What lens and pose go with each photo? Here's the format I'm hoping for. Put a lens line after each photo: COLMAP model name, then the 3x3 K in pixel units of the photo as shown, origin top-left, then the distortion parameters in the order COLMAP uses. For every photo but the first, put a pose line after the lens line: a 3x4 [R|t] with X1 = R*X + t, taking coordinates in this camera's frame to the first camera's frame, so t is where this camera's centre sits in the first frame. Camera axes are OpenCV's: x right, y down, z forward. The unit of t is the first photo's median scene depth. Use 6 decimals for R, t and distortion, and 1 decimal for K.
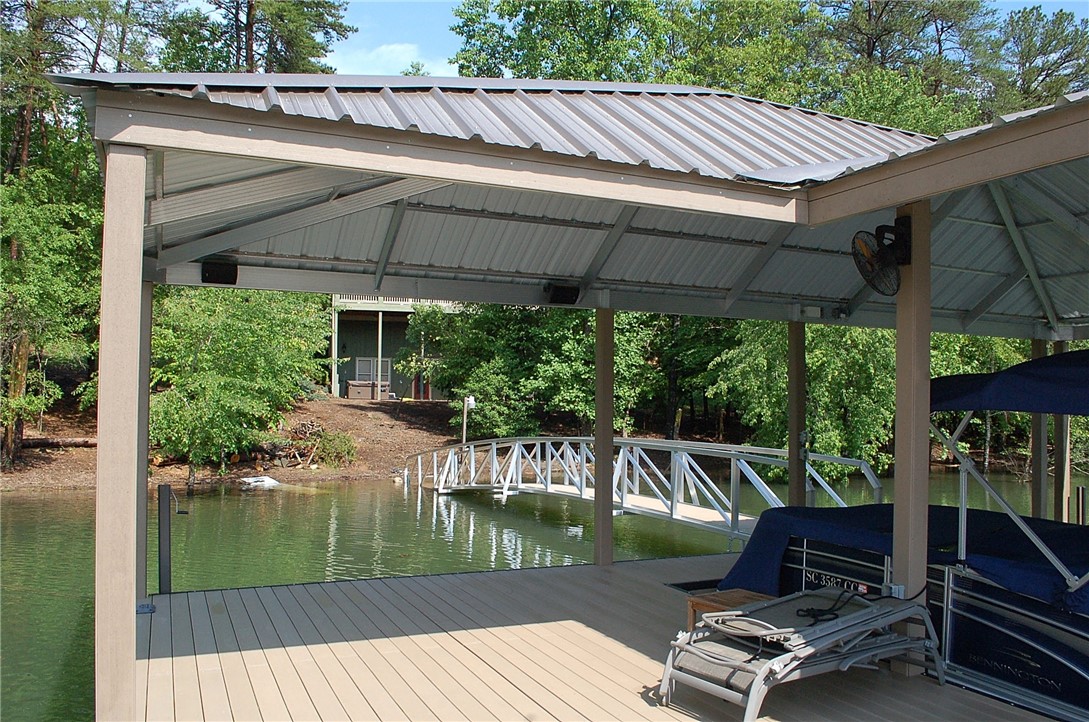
lens RADIAL K [[870.9, 0, 528.9], [0, 870.9, 386.0], [0, 0, 1]] dist [-0.084926, 0.010755]
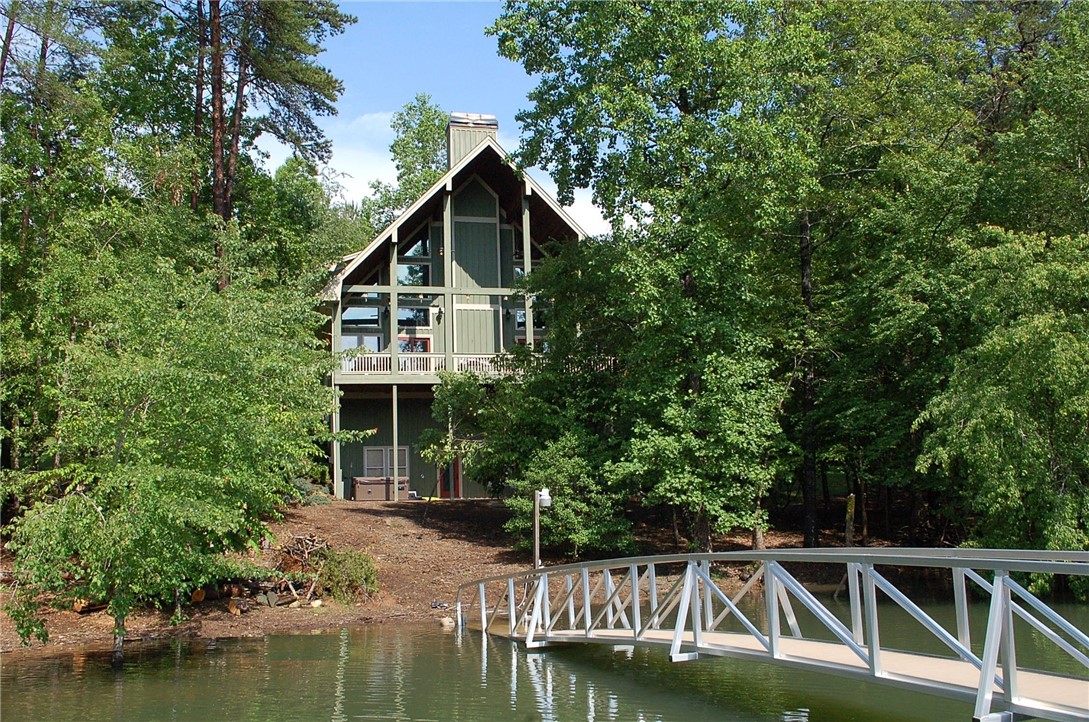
lens RADIAL K [[1064.8, 0, 544.5], [0, 1064.8, 361.0], [0, 0, 1]] dist [-0.063833, 0.002905]
pose [[0.998826, -0.043827, -0.020633, -0.037473], [0.041315, 0.993126, -0.109517, 0.003249], [0.025291, 0.108536, 0.993771, 0.136302]]
